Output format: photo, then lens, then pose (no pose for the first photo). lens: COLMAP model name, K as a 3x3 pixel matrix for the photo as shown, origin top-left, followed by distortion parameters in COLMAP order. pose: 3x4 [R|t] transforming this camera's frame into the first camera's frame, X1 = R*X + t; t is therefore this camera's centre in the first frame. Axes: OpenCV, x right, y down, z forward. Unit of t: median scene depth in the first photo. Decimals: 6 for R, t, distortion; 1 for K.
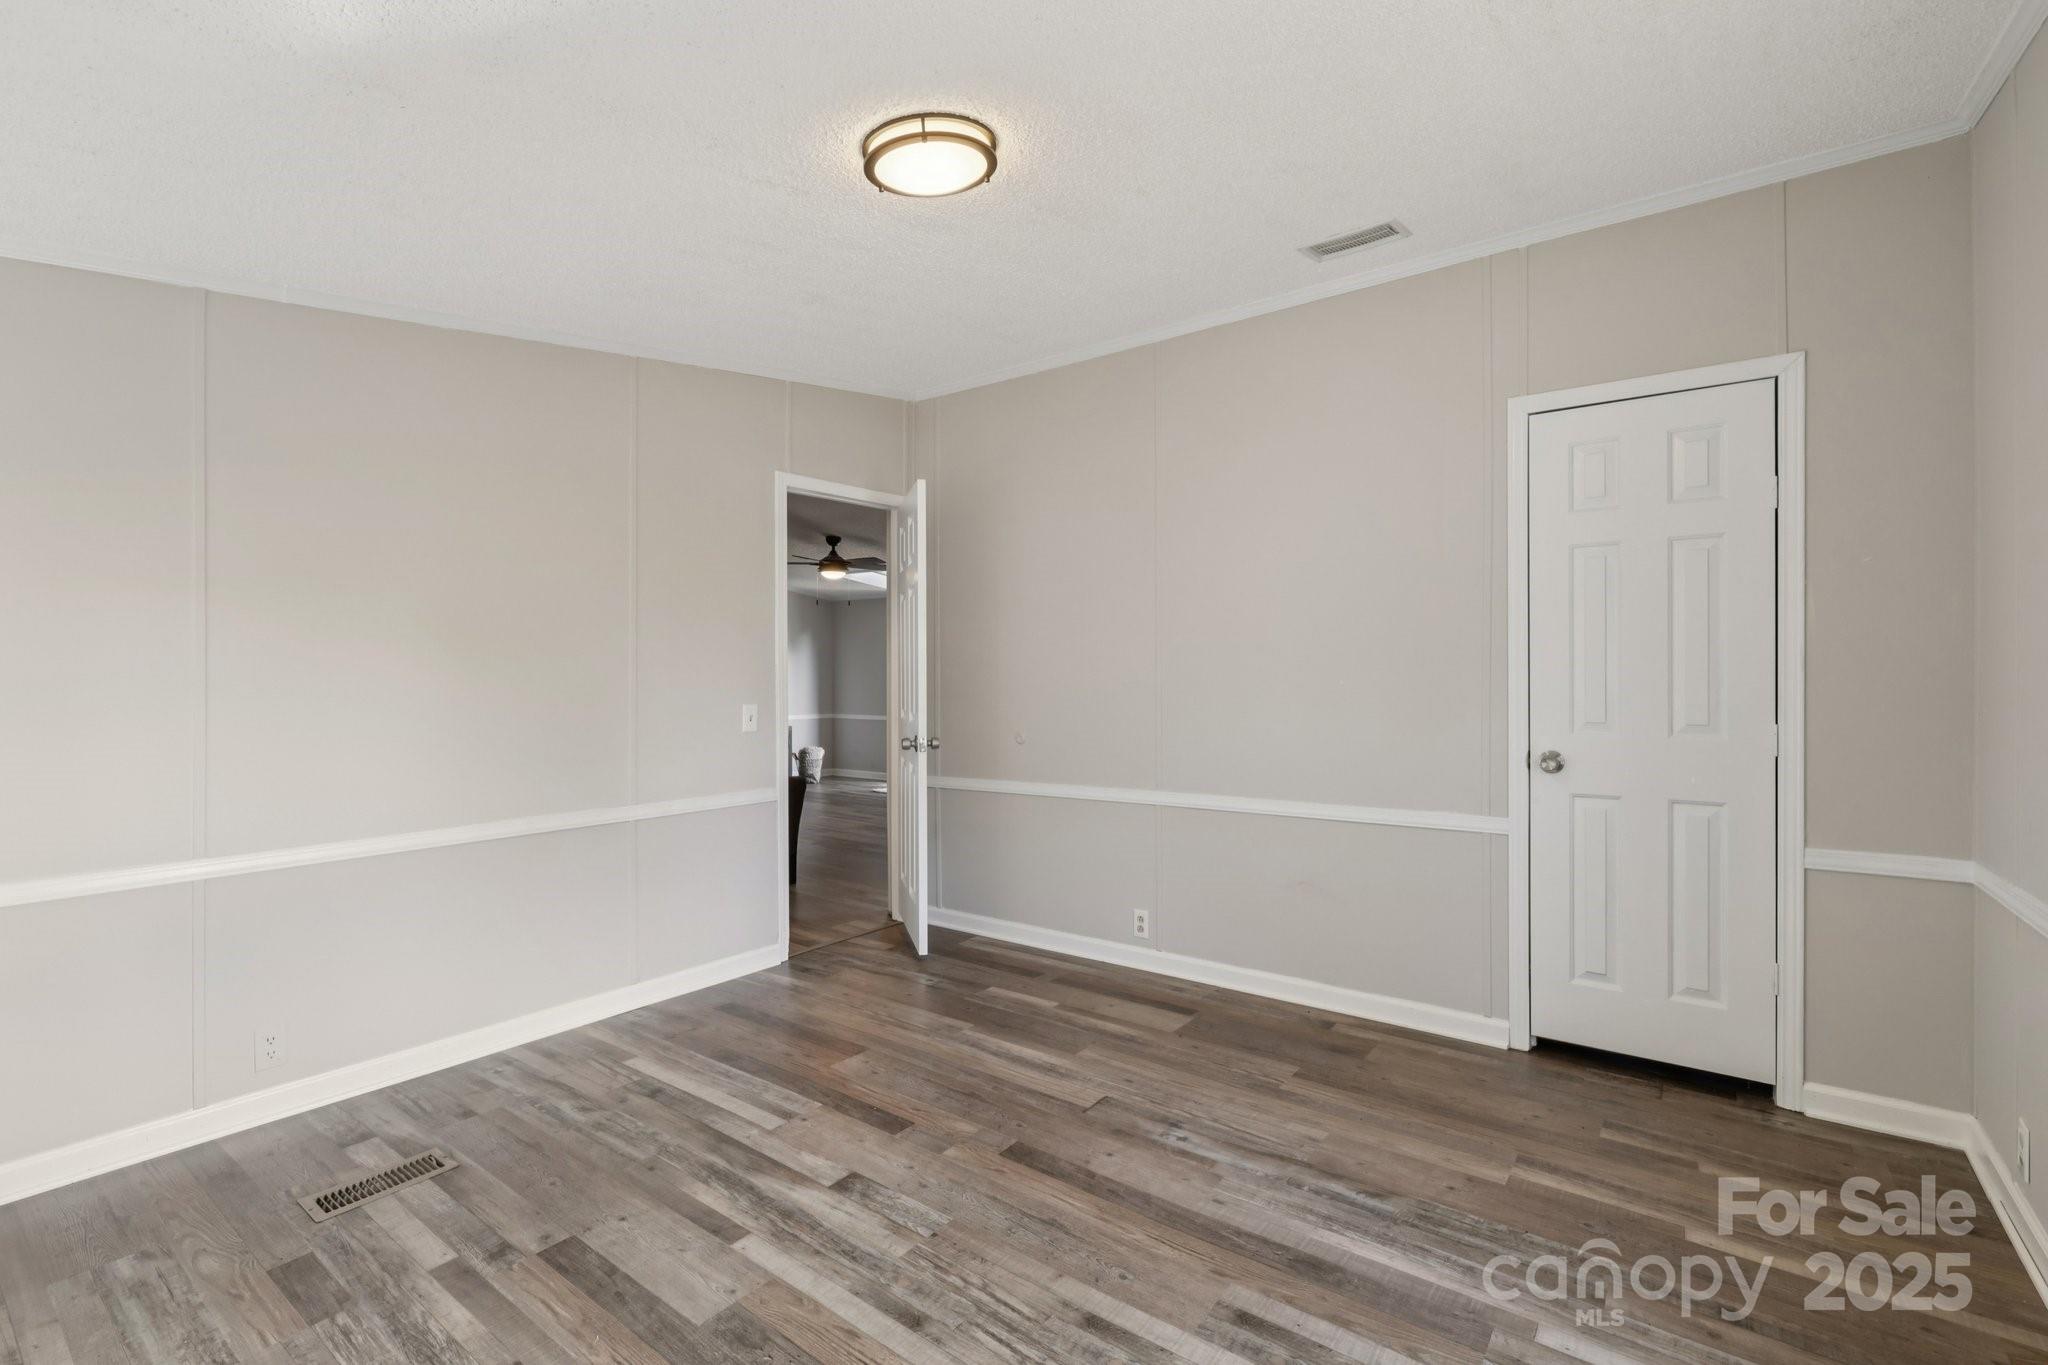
lens RADIAL K [[906.3, 0, 1015.0], [0, 906.3, 670.1], [0, 0, 1]] dist [0.001942, 0.000360]
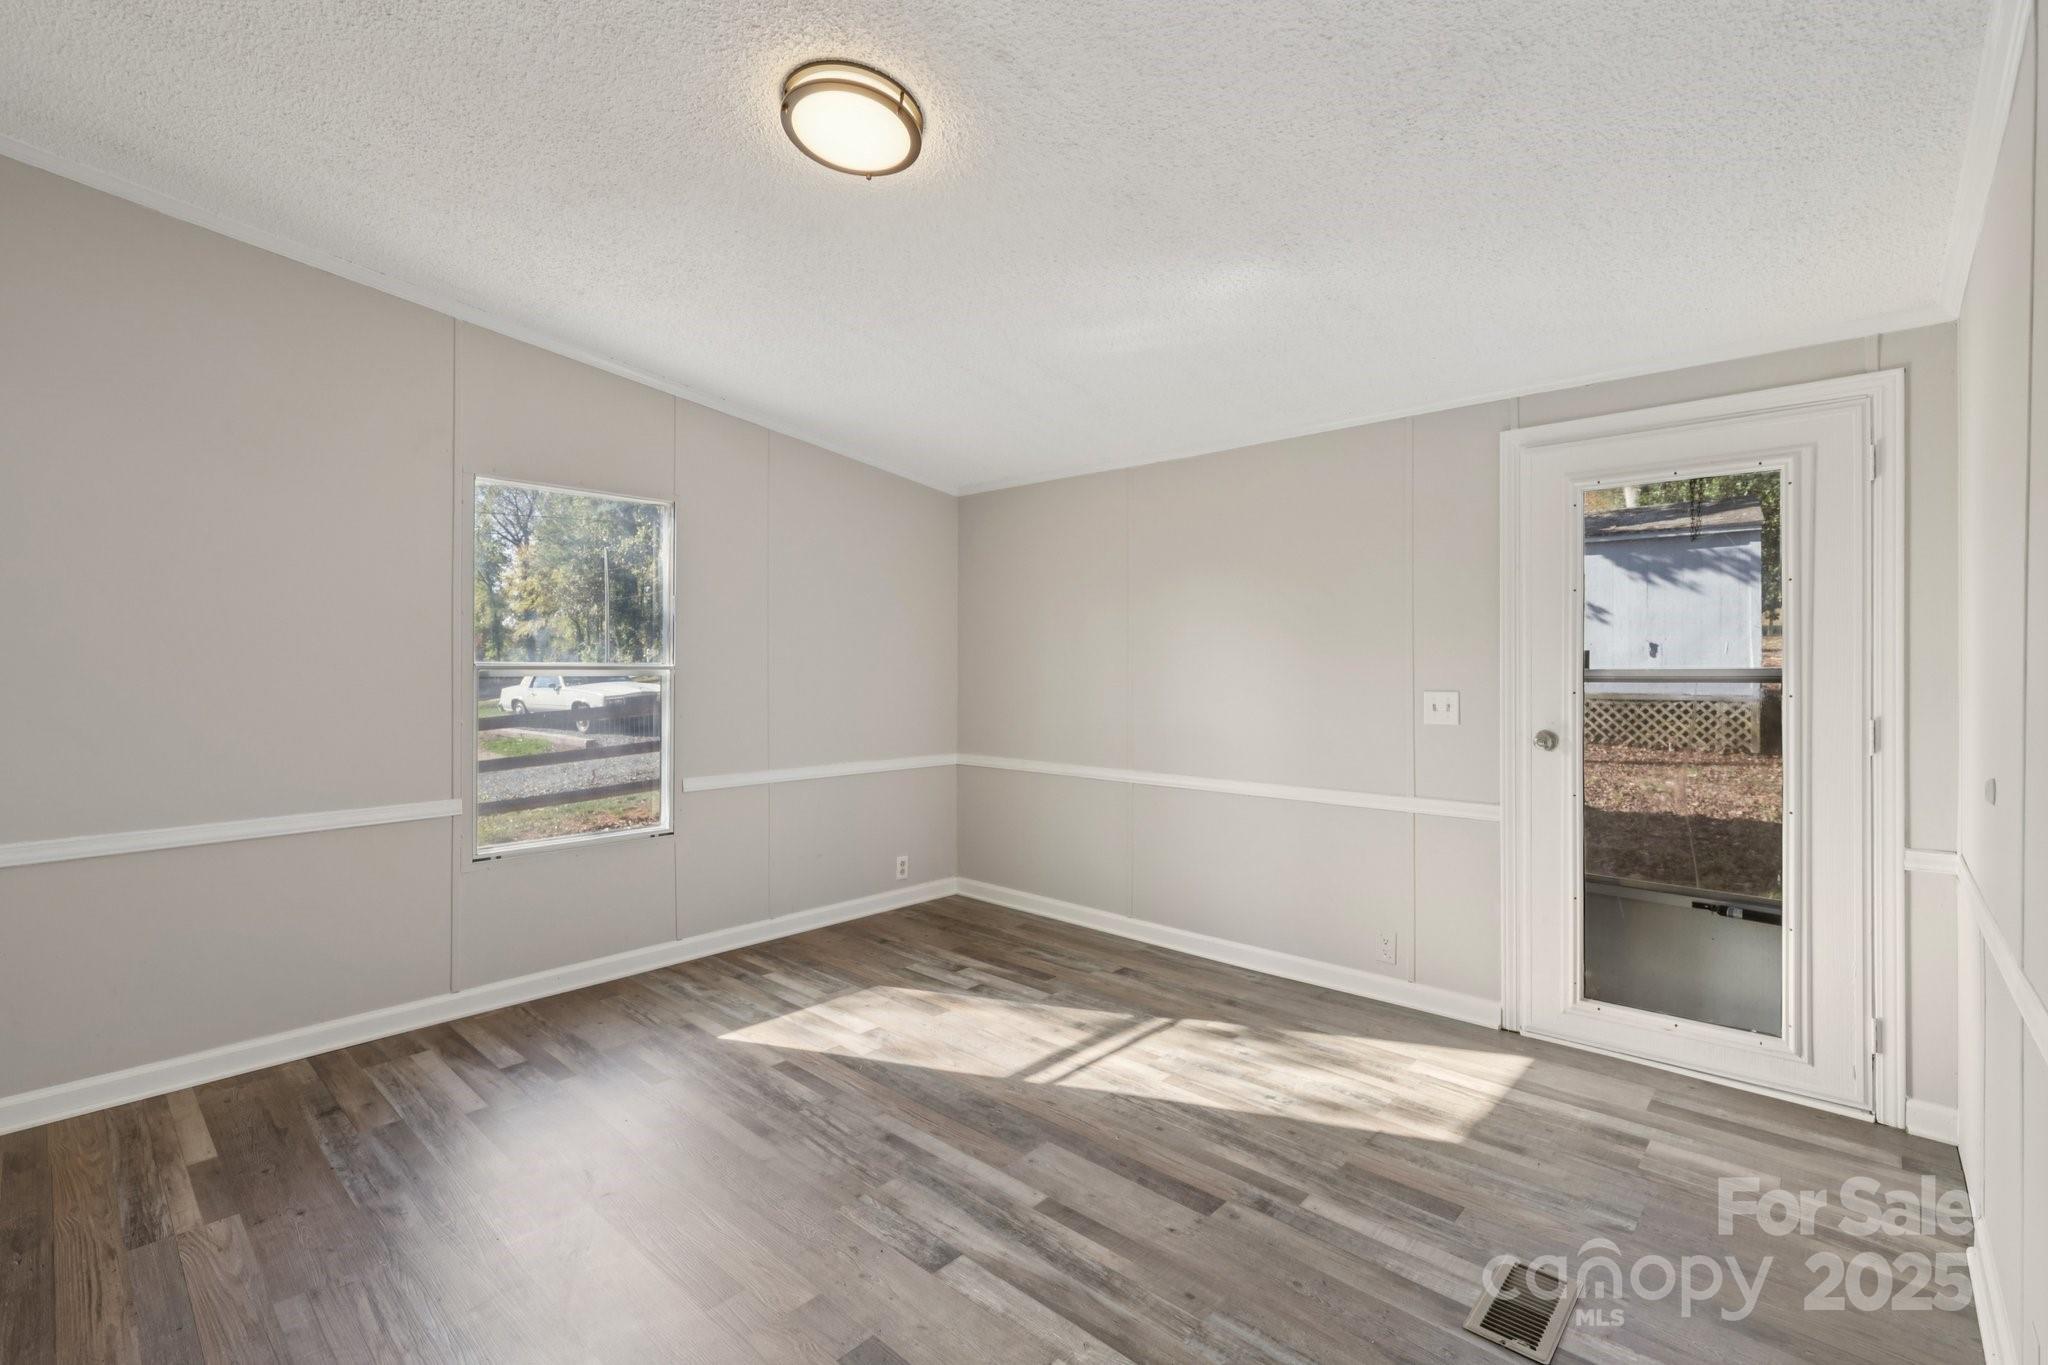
lens RADIAL K [[906.3, 0, 1015.0], [0, 906.3, 670.1], [0, 0, 1]] dist [0.001942, 0.000360]
pose [[-0.995500, 0.000877, 0.094753, -0.361626], [0.000946, 0.999999, 0.000686, 0.013658], [-0.094752, 0.000773, -0.995501, 1.983492]]
